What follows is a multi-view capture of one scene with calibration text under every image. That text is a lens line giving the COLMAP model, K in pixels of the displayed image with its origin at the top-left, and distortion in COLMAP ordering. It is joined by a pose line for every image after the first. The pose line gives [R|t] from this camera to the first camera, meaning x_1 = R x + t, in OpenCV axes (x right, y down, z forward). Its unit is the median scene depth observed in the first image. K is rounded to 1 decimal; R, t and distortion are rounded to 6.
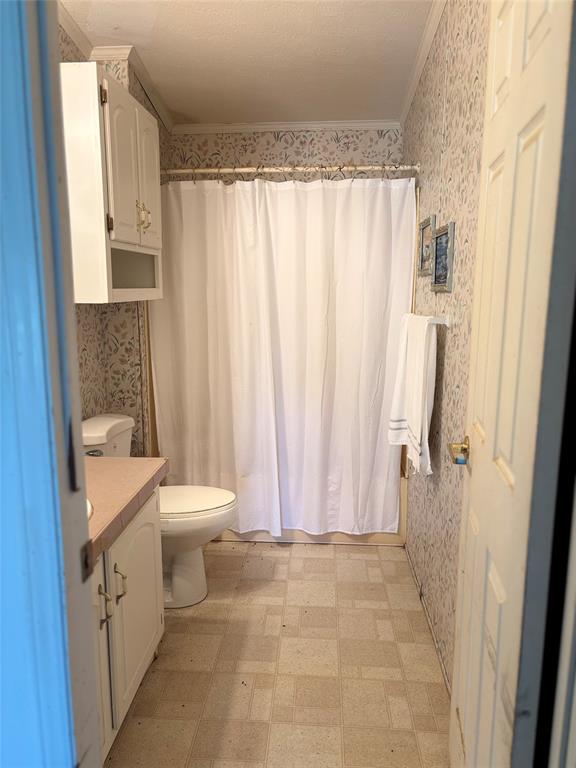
lens RADIAL K [[581.8, 0, 286.5], [0, 581.8, 382.1], [0, 0, 1]] dist [0.039433, -0.039099]
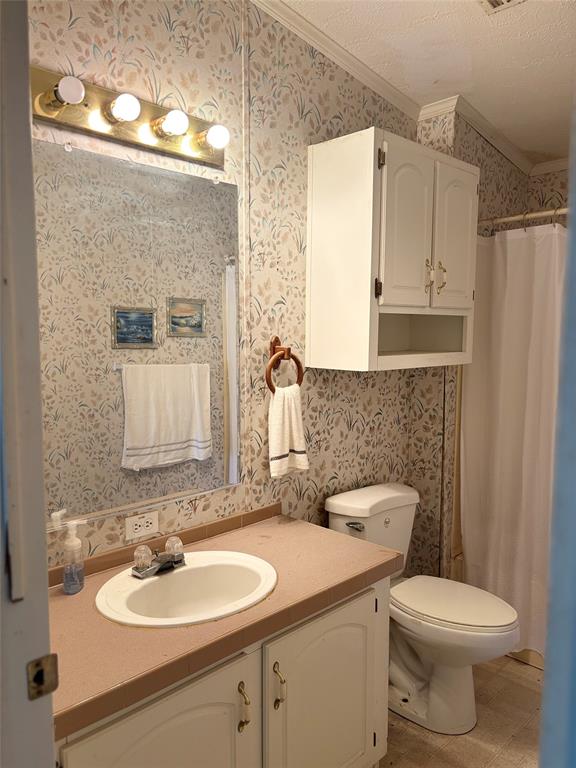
lens RADIAL K [[581.8, 0, 287.2], [0, 581.8, 384.7], [0, 0, 1]] dist [0.039433, -0.039099]
pose [[0.748679, 0.060669, -0.660151, 0.164247], [-0.109415, 0.993455, -0.032788, -0.051393], [0.653841, 0.096778, 0.750417, 0.155317]]
